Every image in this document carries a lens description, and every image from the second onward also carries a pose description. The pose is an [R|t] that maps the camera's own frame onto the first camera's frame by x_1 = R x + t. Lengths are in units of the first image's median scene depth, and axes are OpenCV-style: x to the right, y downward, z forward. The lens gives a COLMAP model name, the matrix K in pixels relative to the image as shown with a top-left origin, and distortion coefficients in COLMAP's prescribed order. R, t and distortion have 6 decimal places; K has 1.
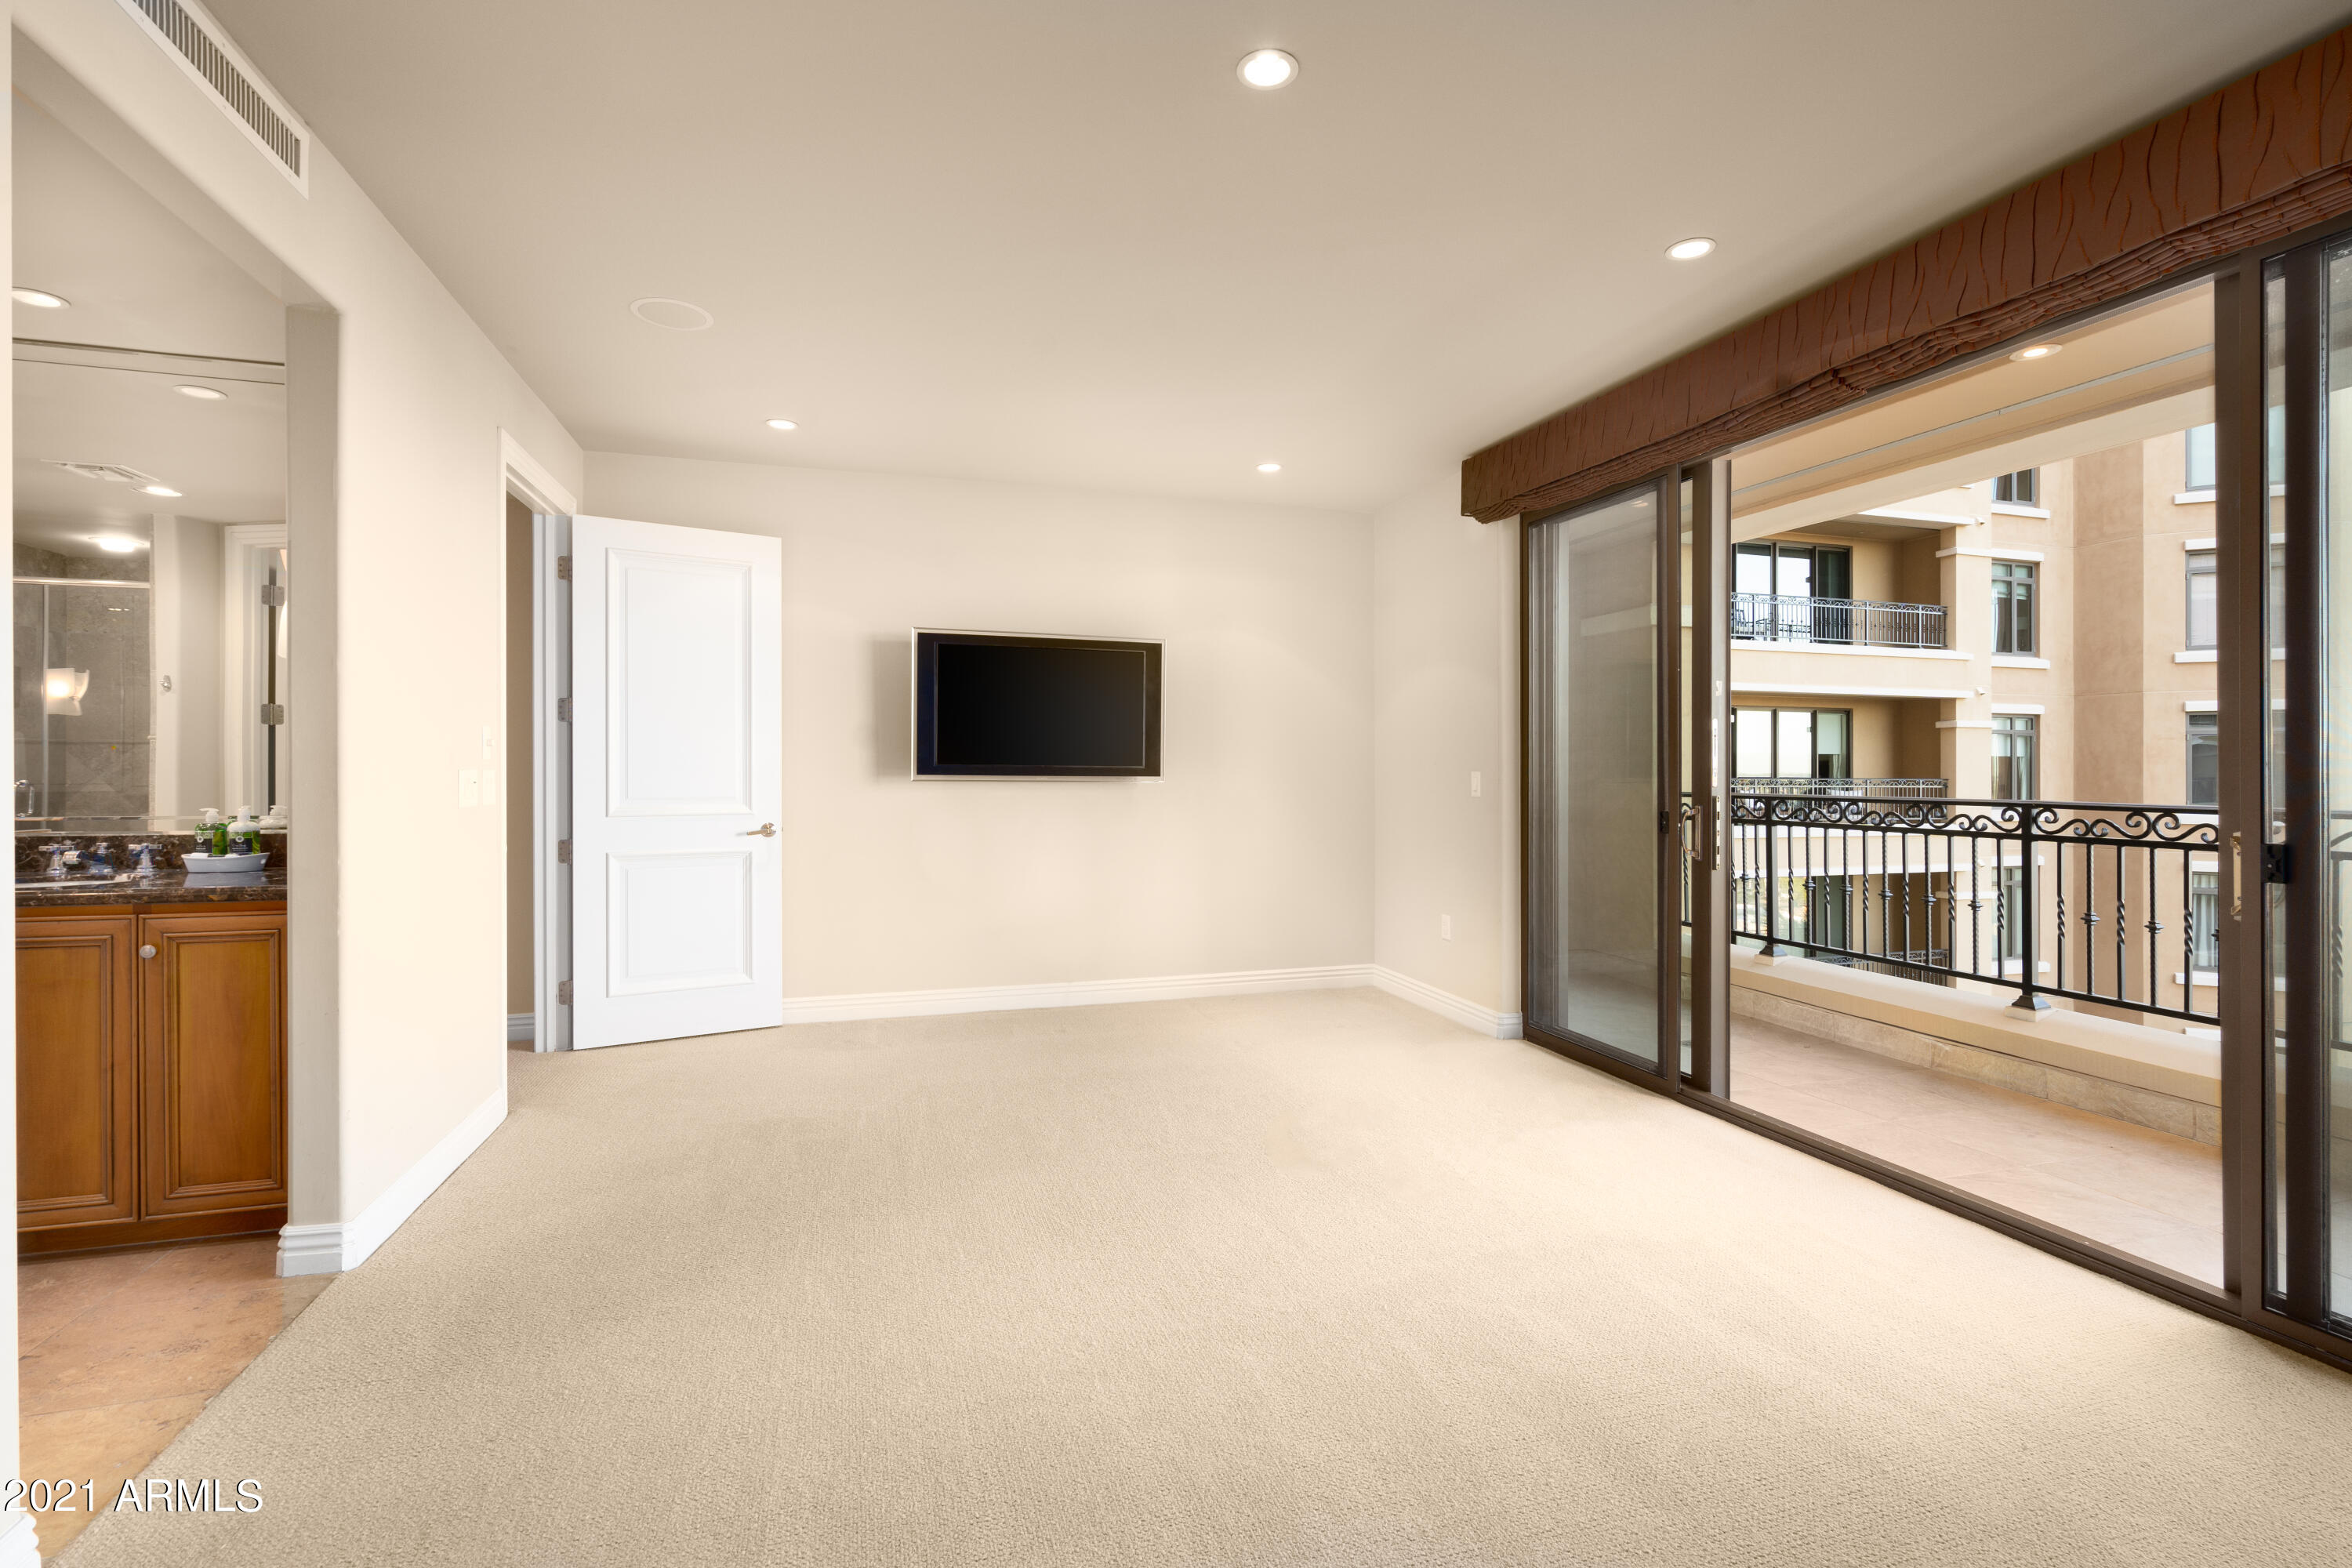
lens RADIAL K [[1049.0, 0, 1176.0], [0, 1049.0, 784.0], [0, 0, 1]] dist [-0.010300, 0.000883]
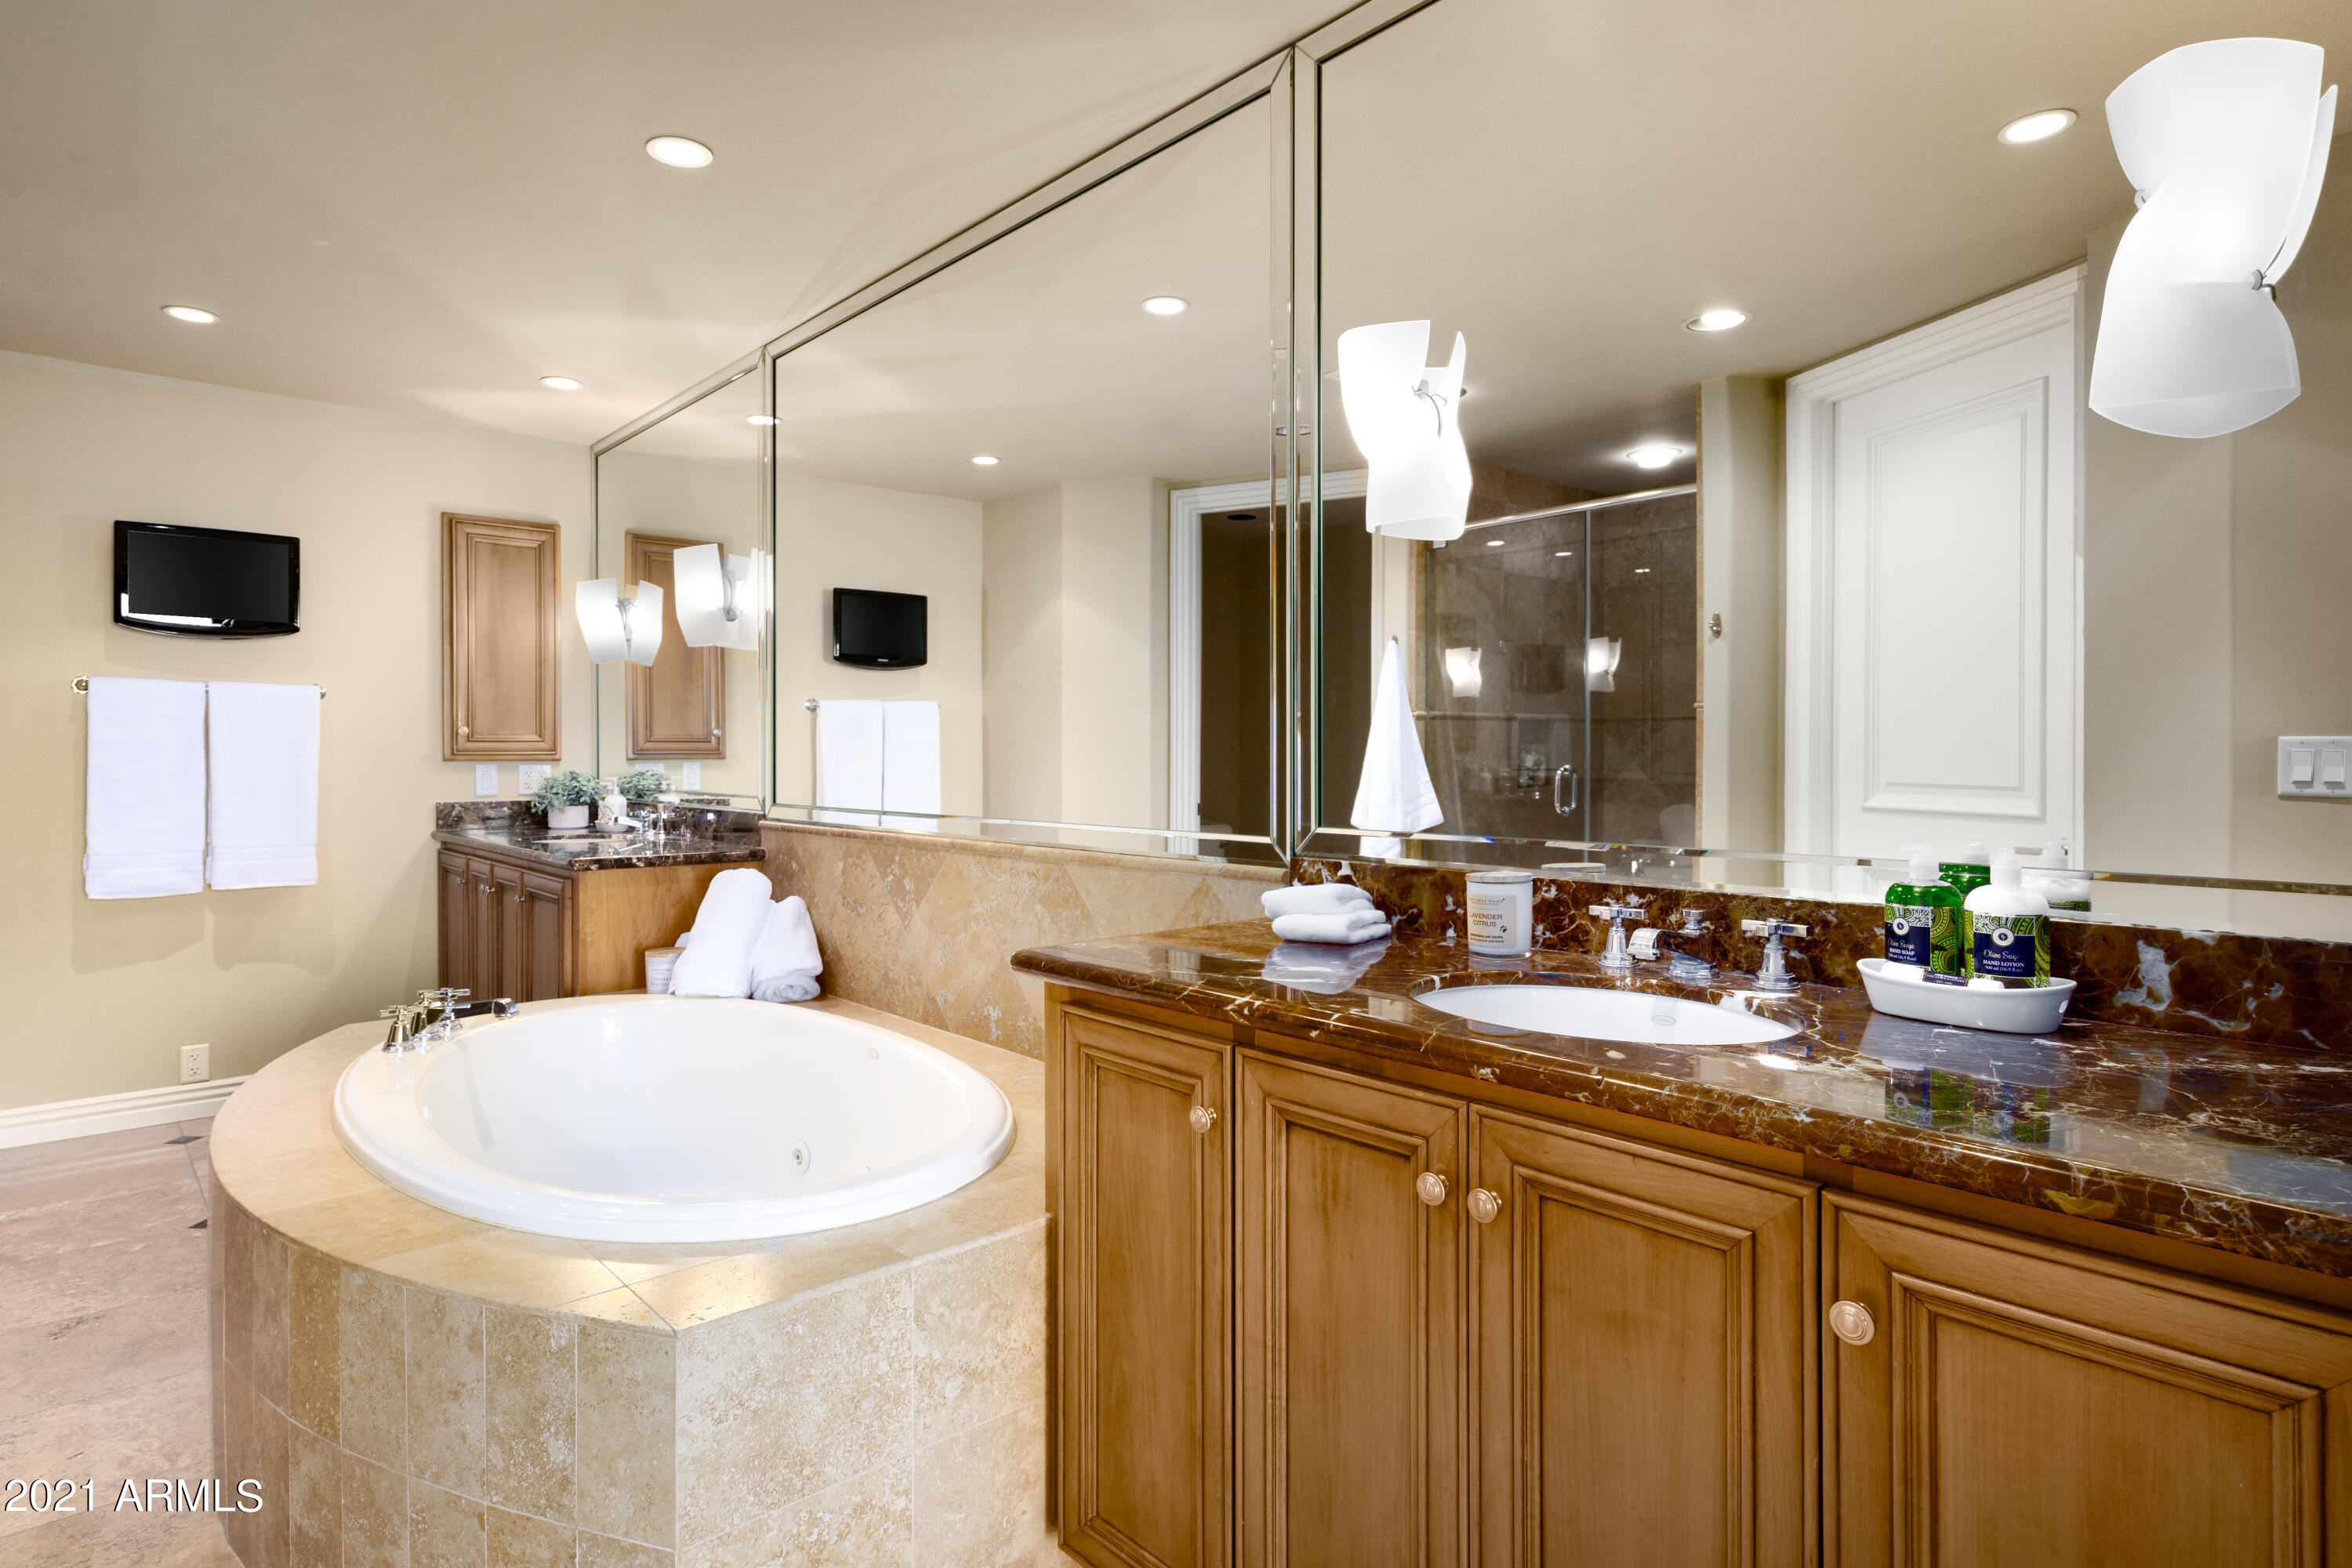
lens RADIAL K [[1216.9, 0, 1176.0], [0, 1216.9, 784.0], [0, 0, 1]] dist [0.018863, 0.000323]
pose [[0.410375, 0.014800, -0.911797, -0.636357], [-0.002116, 0.999881, 0.015278, -0.005375], [0.911914, -0.004340, 0.410358, 0.572059]]
